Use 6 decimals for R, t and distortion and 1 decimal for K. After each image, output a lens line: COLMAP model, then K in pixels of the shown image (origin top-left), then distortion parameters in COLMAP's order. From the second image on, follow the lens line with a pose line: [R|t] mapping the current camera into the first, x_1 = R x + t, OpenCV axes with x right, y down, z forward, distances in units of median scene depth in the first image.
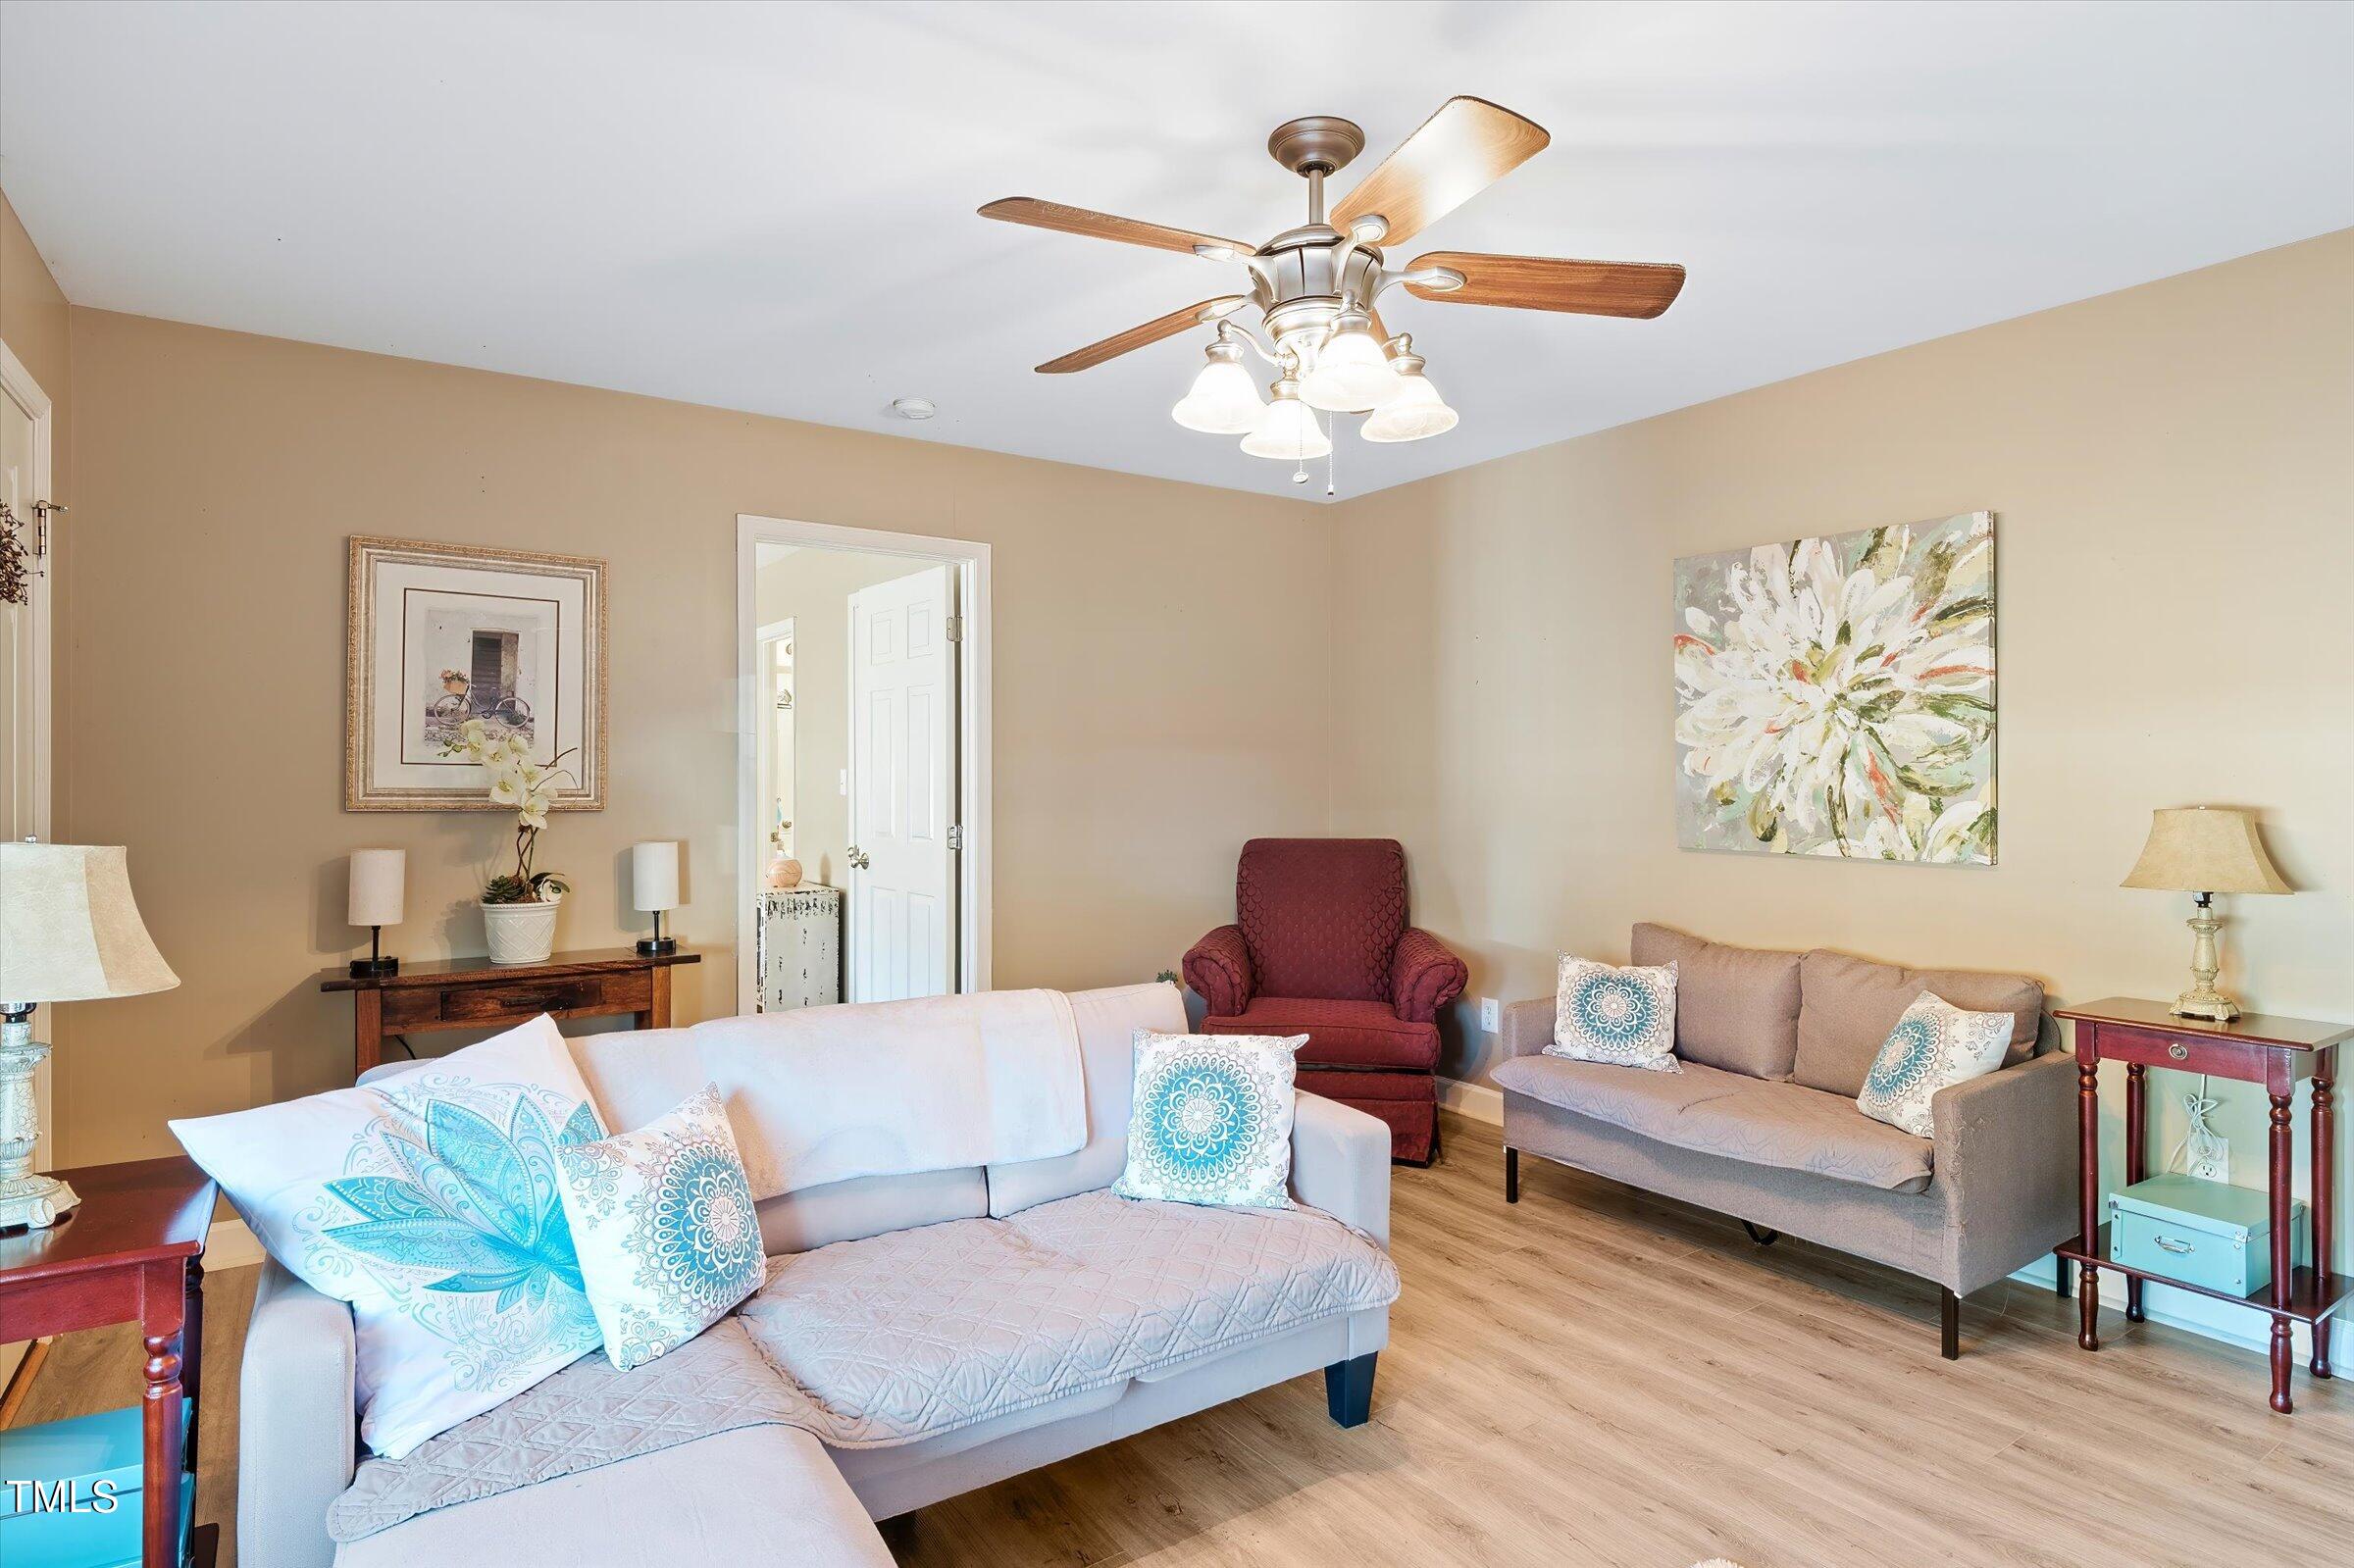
lens RADIAL K [[1264.4, 0, 1177.3], [0, 1264.4, 768.6], [0, 0, 1]] dist [0.006967, -0.001189]
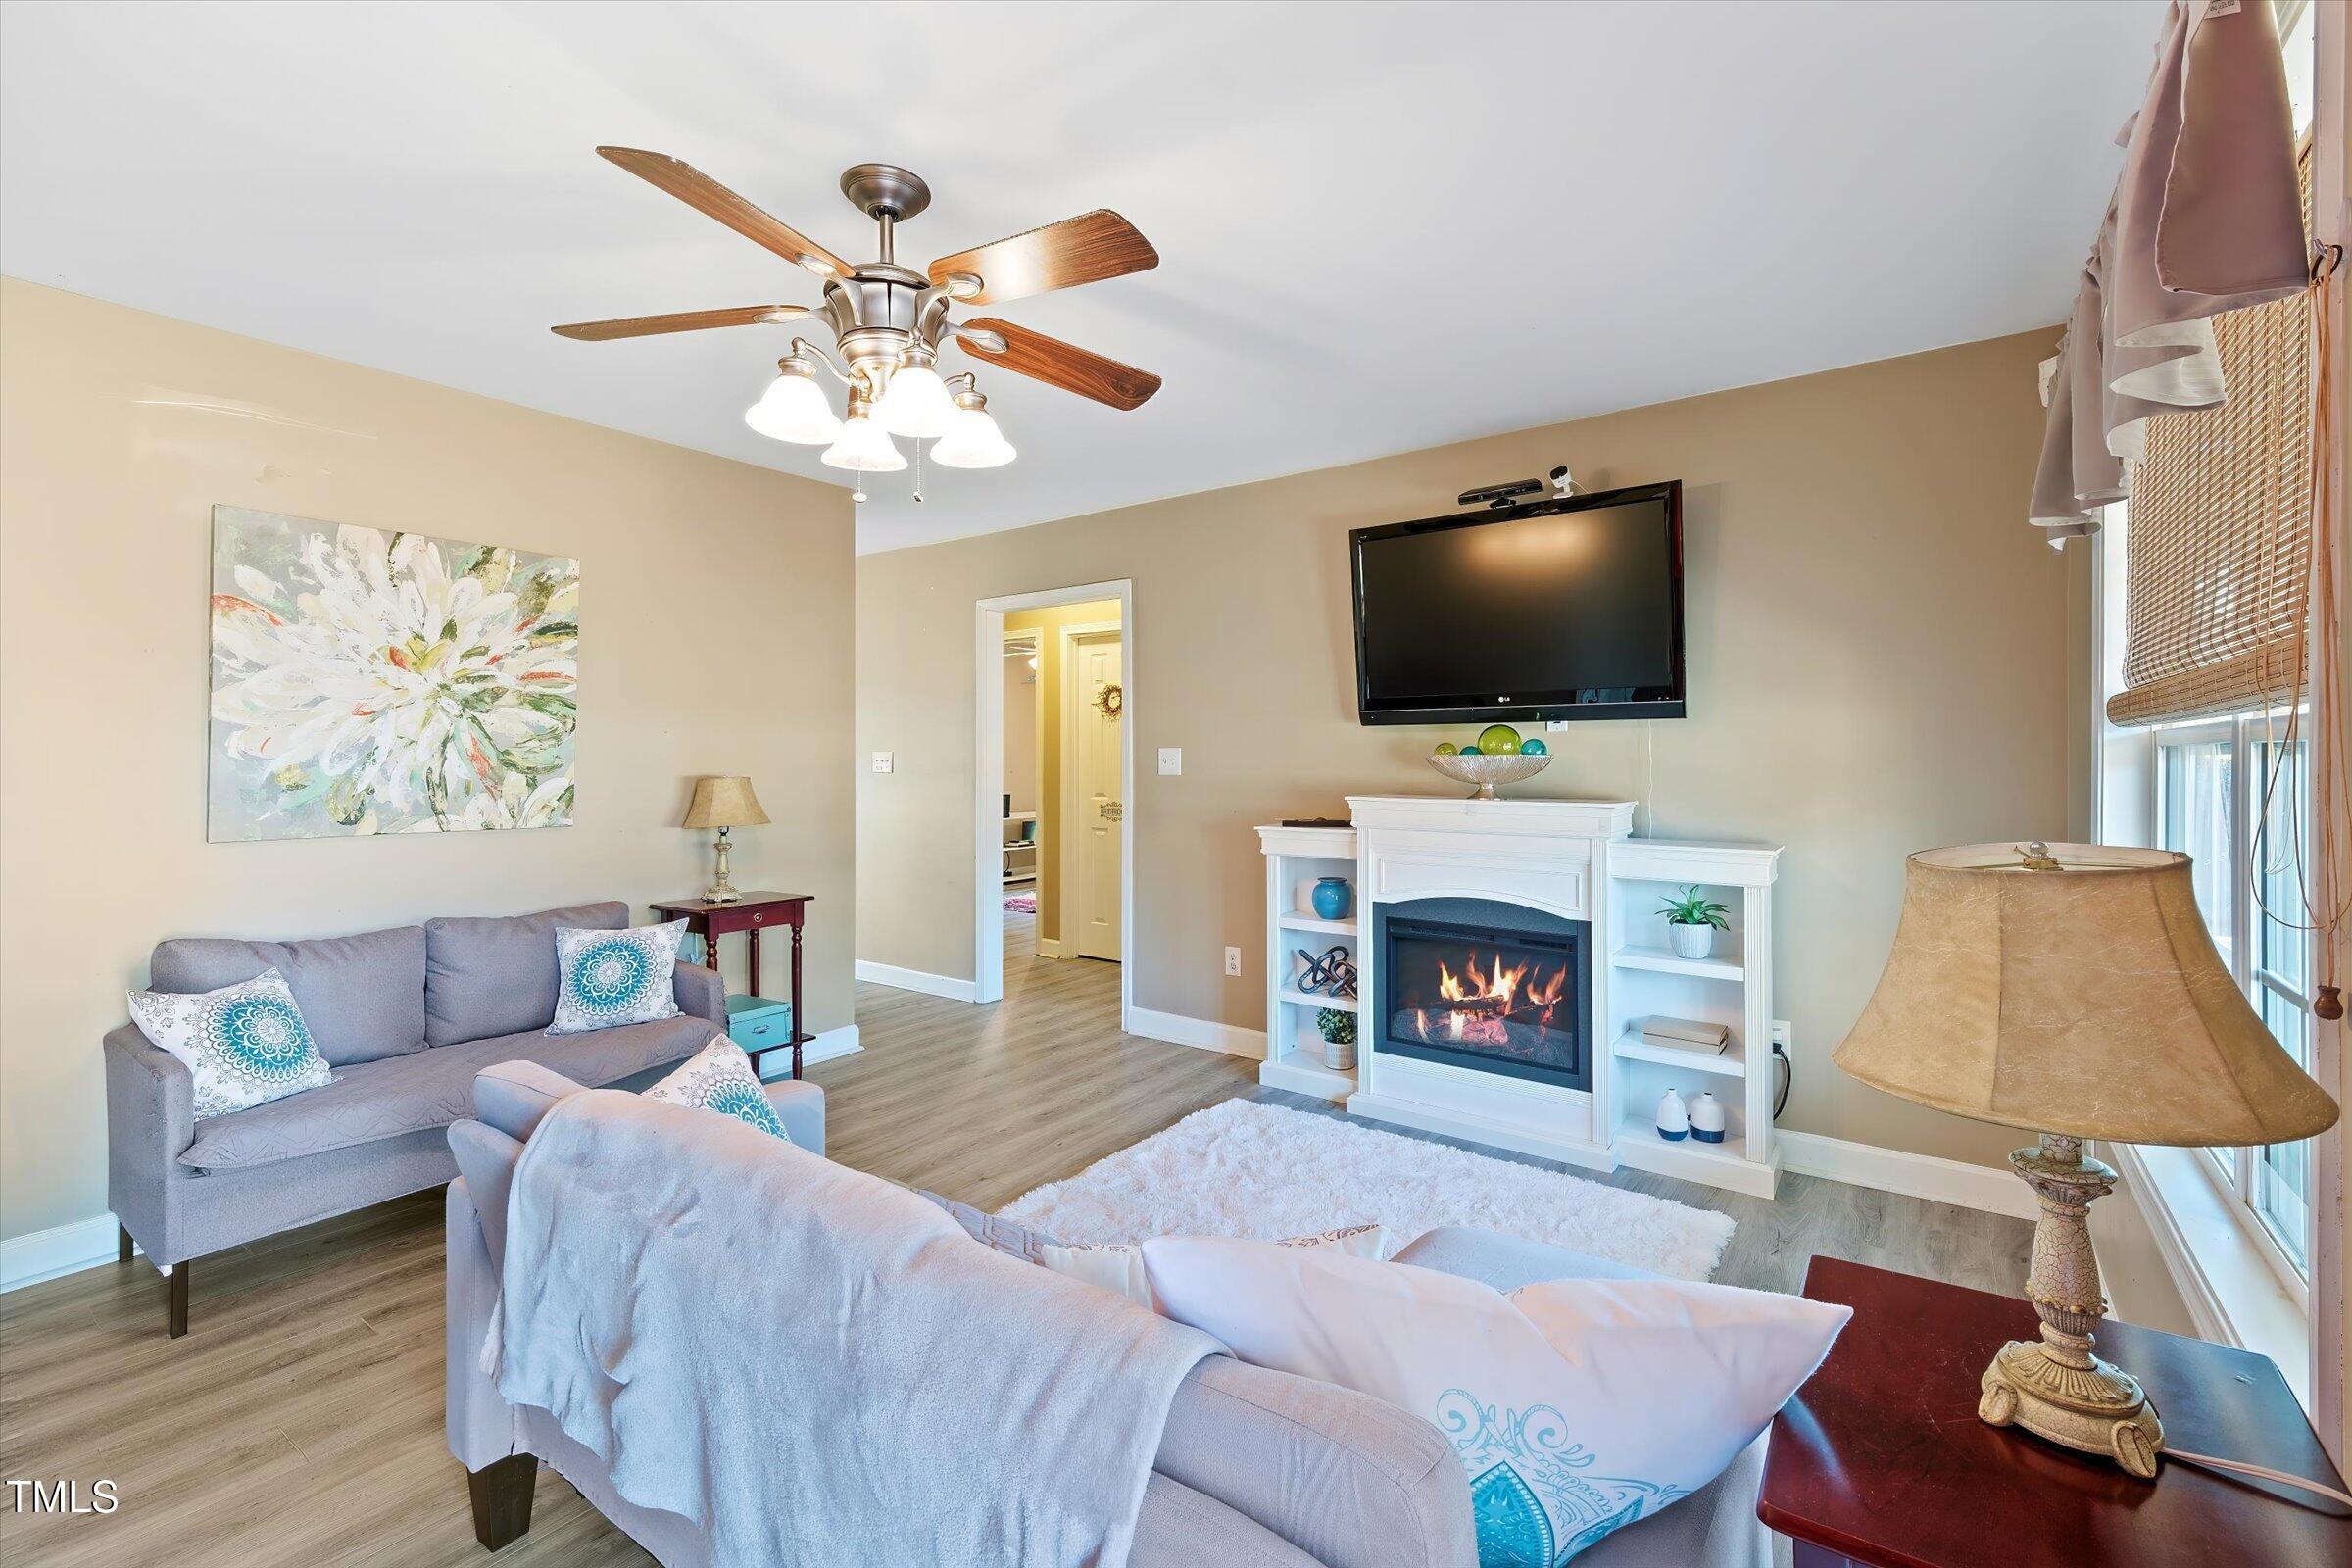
lens RADIAL K [[991.6, 0, 1173.2], [0, 991.6, 766.5], [0, 0, 1]] dist [0.001248, -0.002053]
pose [[-0.336697, -0.006052, 0.941594, -0.515323], [-0.002916, 0.999981, 0.005384, 0.006335], [-0.941609, -0.000932, -0.336708, 0.704958]]
